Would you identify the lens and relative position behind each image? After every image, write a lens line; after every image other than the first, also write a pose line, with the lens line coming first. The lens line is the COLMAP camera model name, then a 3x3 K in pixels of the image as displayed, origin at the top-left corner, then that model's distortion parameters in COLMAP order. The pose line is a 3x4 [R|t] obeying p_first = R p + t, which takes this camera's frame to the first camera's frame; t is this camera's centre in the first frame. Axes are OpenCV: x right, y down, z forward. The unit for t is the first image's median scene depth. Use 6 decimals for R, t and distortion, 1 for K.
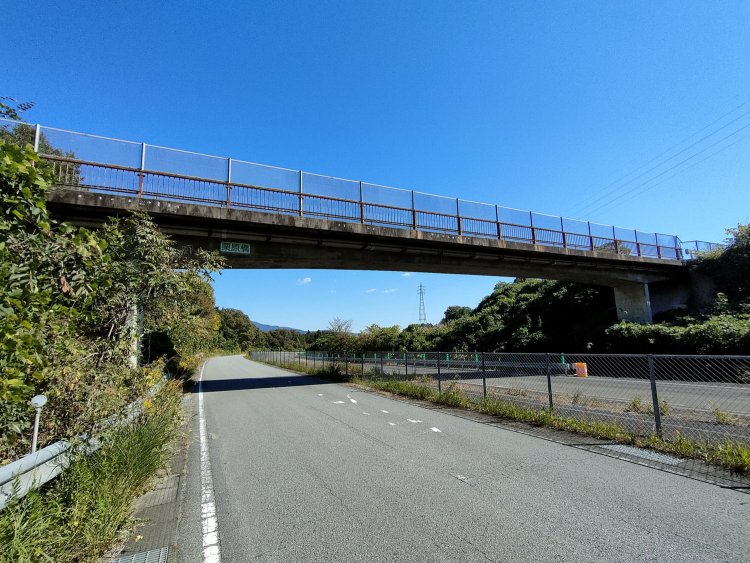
lens RADIAL K [[349.0, 0, 375.0], [0, 349.0, 281.5], [0, 0, 1]] dist [-0.000480, 0.000244]
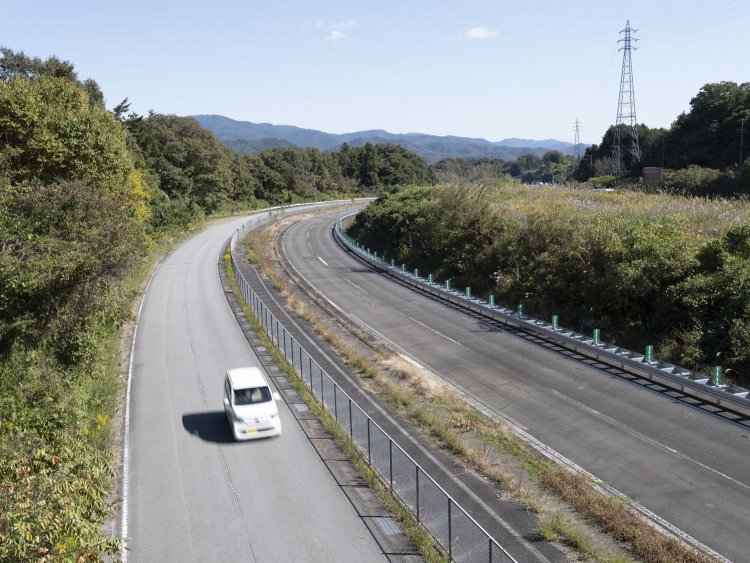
lens RADIAL K [[781.4, 0, 375.0], [0, 781.4, 281.5], [0, 0, 1]] dist [-0.012089, 0.102251]
pose [[0.990084, 0.002915, -0.140445, -0.040709], [0.042959, 0.945605, 0.322469, -0.025234], [0.133746, -0.325305, 0.936103, 0.099870]]
